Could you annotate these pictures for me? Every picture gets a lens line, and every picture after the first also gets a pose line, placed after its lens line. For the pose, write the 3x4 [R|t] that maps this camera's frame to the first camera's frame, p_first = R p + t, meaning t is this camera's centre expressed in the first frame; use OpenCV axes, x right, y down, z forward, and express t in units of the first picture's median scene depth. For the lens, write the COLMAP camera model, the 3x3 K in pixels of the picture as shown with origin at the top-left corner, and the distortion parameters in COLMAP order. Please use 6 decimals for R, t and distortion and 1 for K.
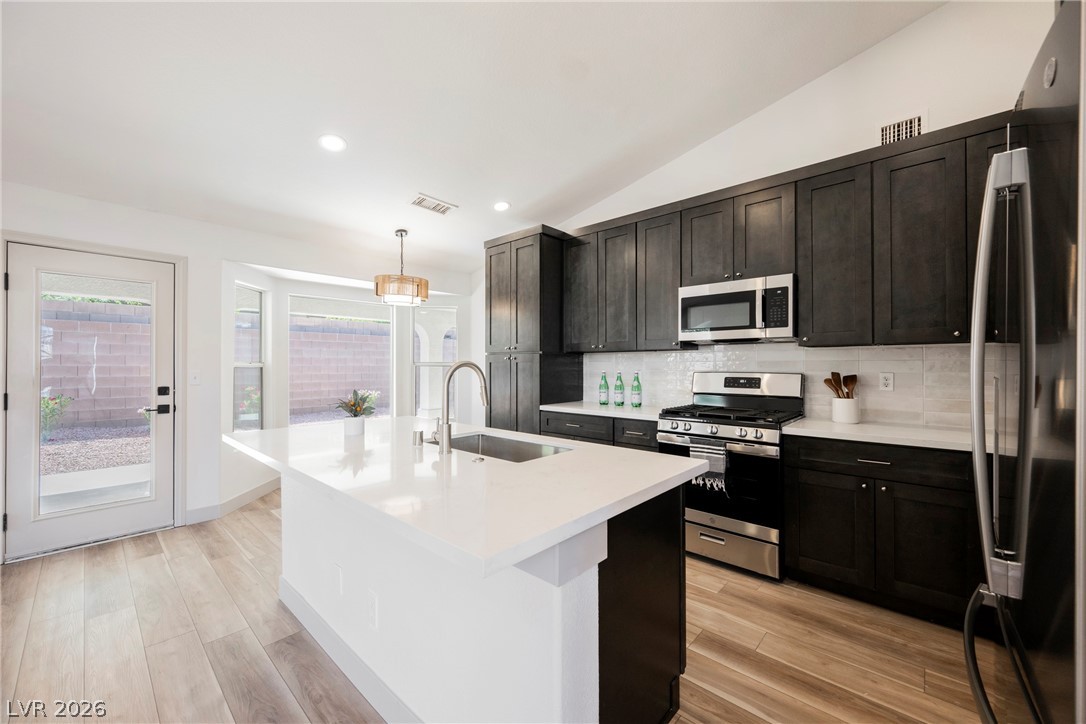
lens RADIAL K [[421.0, 0, 546.7], [0, 421.0, 365.8], [0, 0, 1]] dist [0.000945, -0.000171]
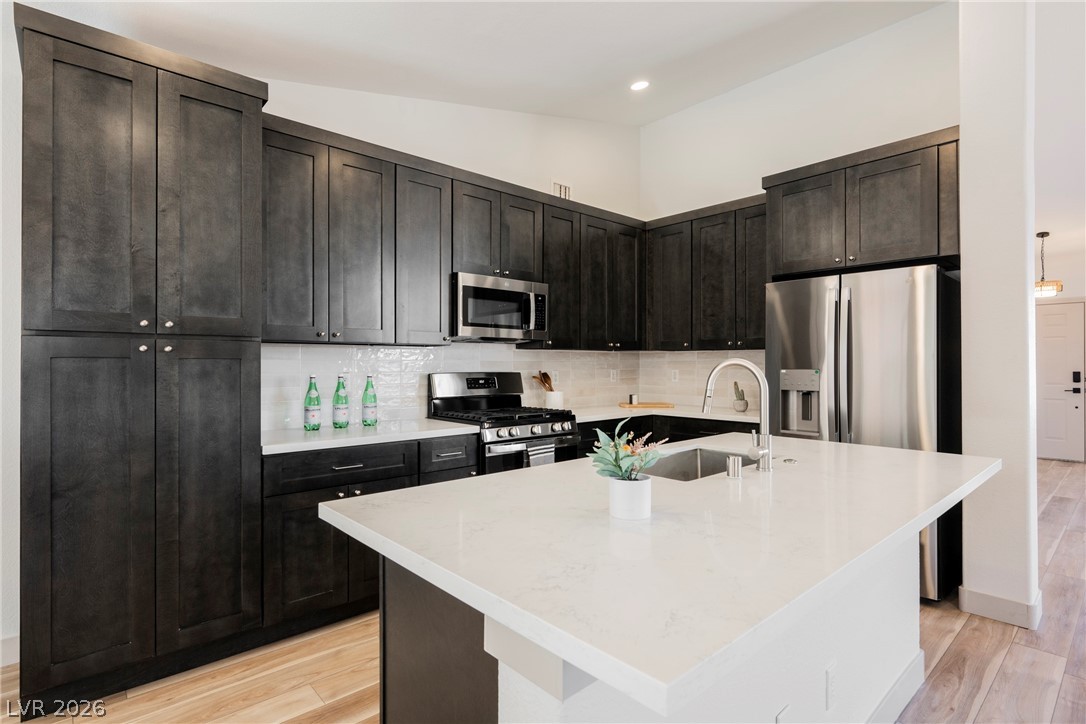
lens RADIAL K [[544.4, 0, 546.0], [0, 544.4, 360.0], [0, 0, 1]] dist [-0.001305, -0.000110]
pose [[0.094083, 0.006692, 0.995542, -0.742686], [0.002952, 0.999971, -0.007001, -0.003247], [-0.995560, 0.003597, 0.094061, 0.729926]]
